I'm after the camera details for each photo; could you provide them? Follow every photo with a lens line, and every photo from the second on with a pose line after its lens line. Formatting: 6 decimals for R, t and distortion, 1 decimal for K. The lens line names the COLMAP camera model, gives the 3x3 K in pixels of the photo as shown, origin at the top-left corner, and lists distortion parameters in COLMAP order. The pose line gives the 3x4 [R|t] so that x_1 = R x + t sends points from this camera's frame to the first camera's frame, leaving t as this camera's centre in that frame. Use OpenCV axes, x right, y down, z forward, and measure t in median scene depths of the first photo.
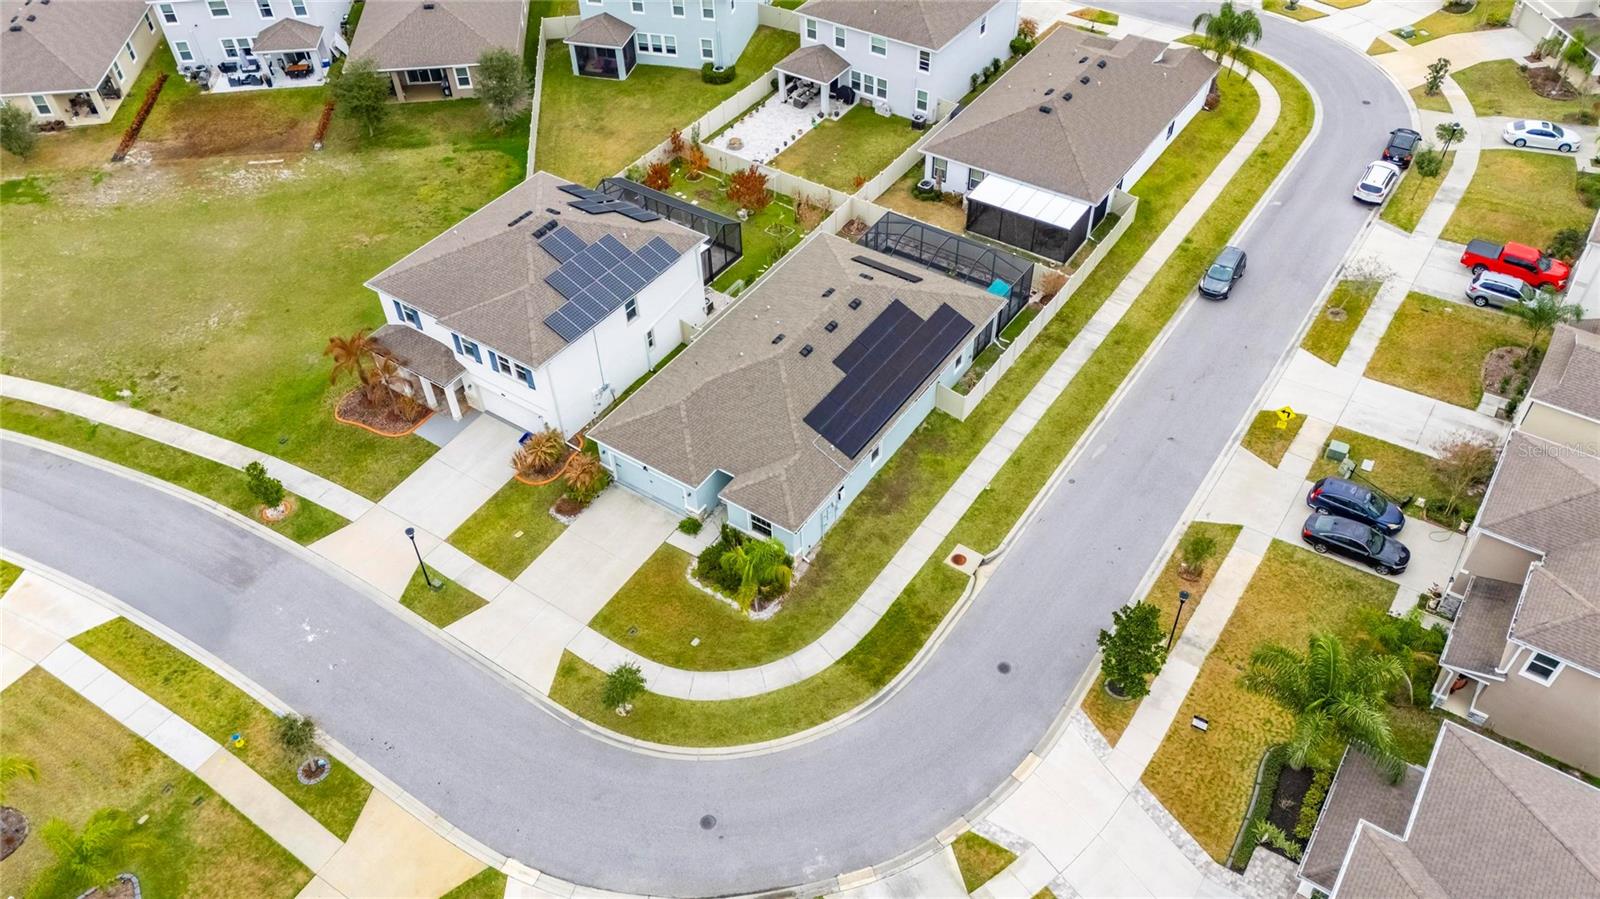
lens RADIAL K [[1177.3, 0, 803.9], [0, 1177.3, 452.9], [0, 0, 1]] dist [0.071755, -0.065444]
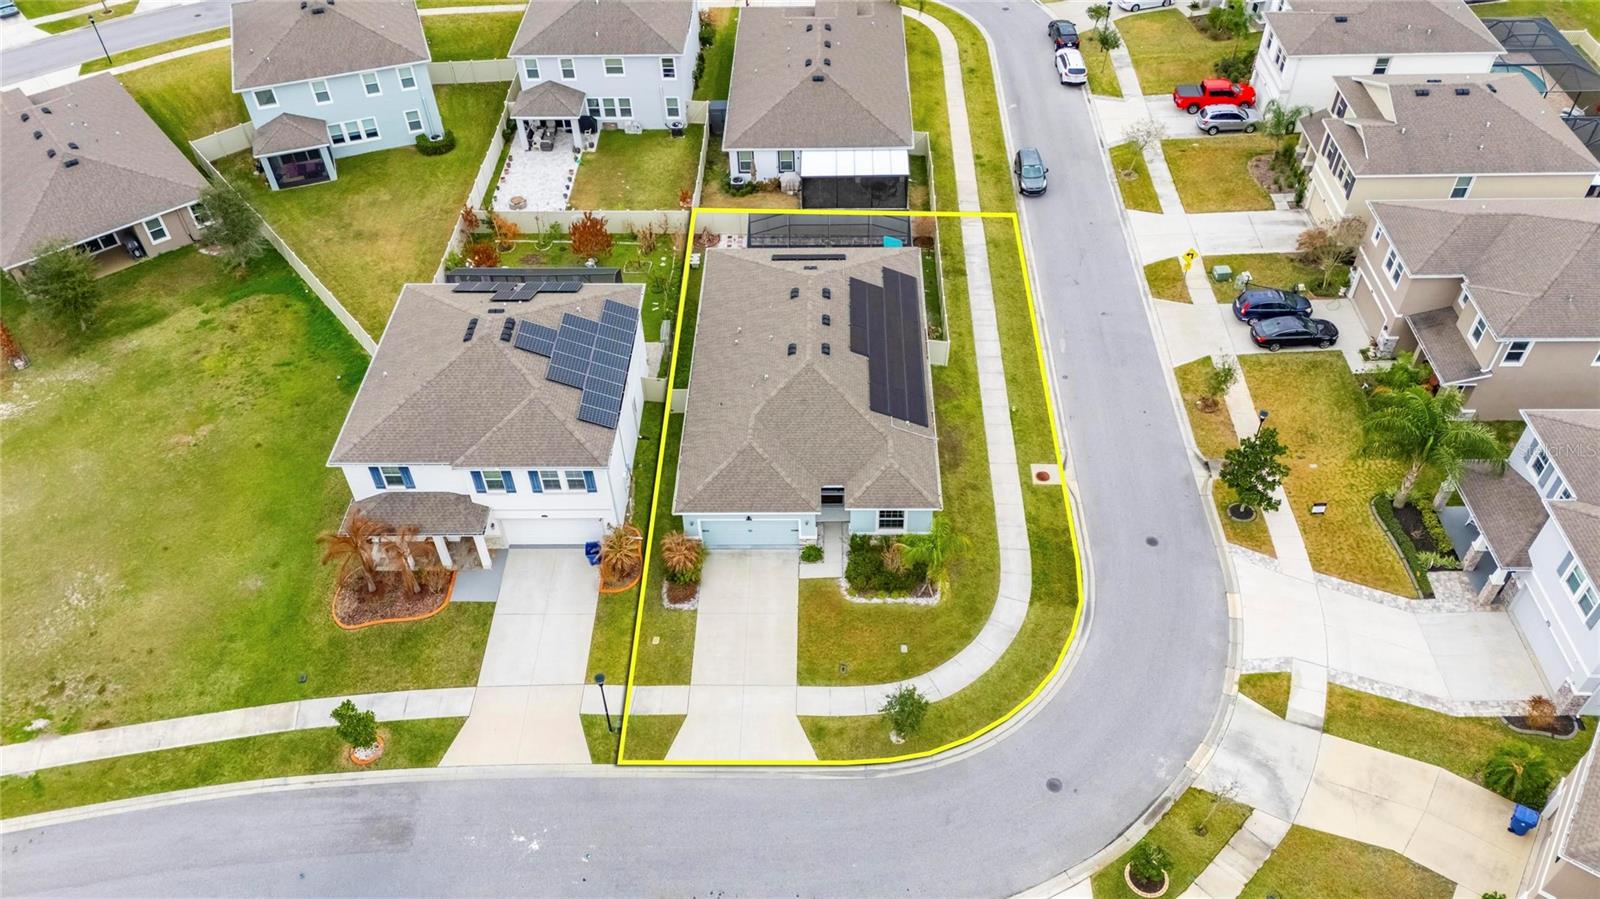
lens RADIAL K [[1177.3, 0, 807.4], [0, 1177.3, 454.6], [0, 0, 1]] dist [0.071755, -0.065444]
pose [[0.835969, -0.382366, 0.393638, -0.414199], [0.385617, 0.919655, 0.074385, -0.080172], [-0.390454, 0.089610, 0.916251, 0.094503]]
